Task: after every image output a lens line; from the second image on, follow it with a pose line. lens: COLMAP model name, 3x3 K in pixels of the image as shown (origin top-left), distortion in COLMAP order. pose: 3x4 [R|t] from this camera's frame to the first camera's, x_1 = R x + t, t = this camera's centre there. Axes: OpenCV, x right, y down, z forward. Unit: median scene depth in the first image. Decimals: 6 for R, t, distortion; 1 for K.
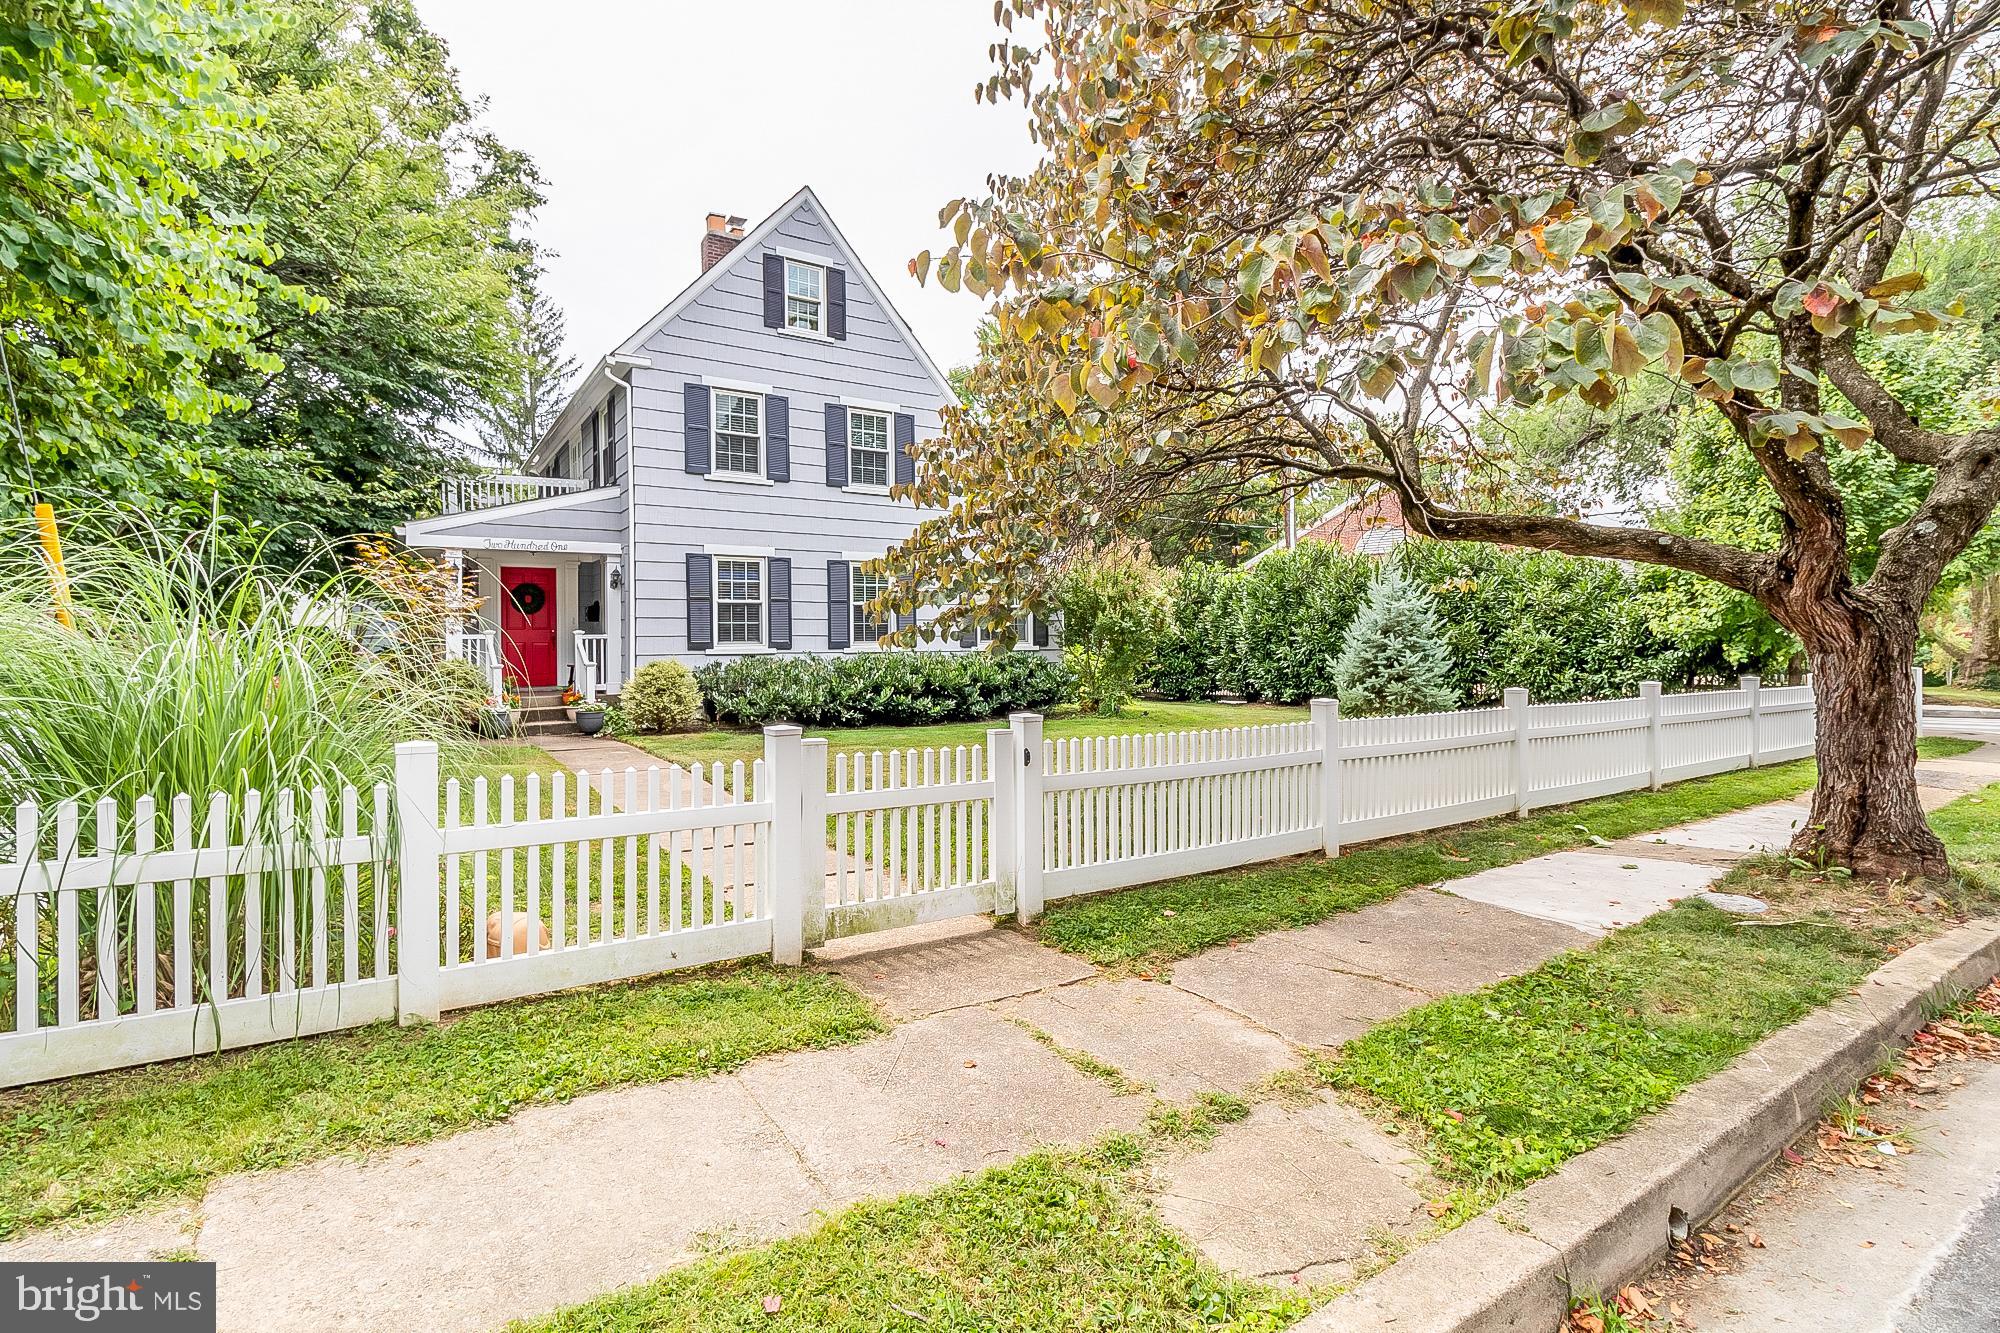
lens RADIAL K [[962.5, 0, 1000.0], [0, 962.5, 666.5], [0, 0, 1]] dist [-0.002293, 0.000129]
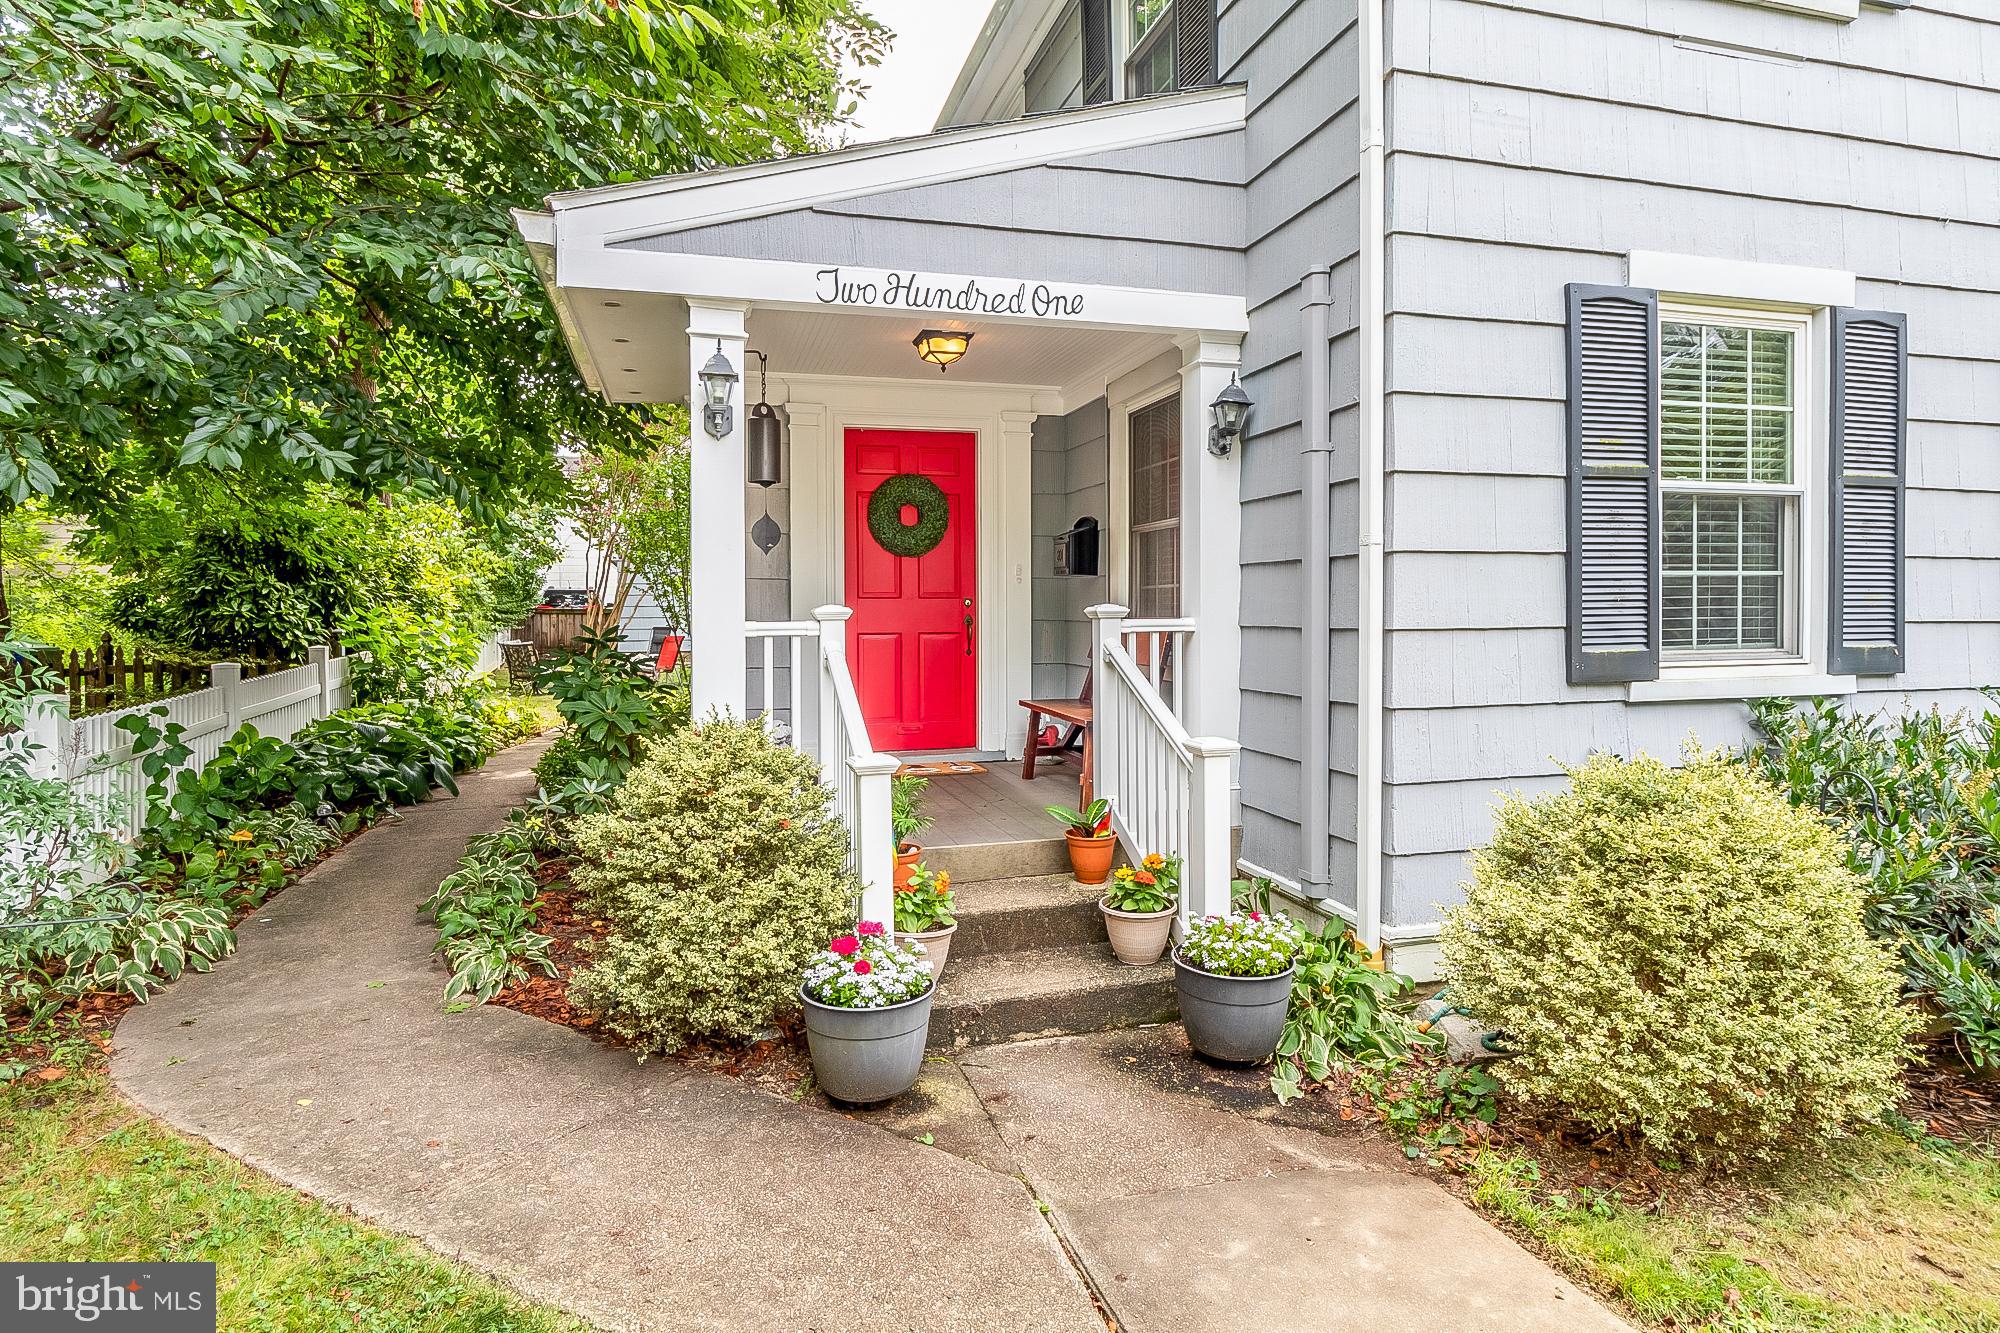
lens RADIAL K [[1195.3, 0, 1000.0], [0, 1195.3, 666.5], [0, 0, 1]] dist [0.000956, -0.000778]
pose [[0.953949, 0.015207, -0.299584, -0.363801], [-0.009244, 0.999730, 0.021313, -0.026238], [0.299827, -0.017562, 0.953832, 0.654296]]
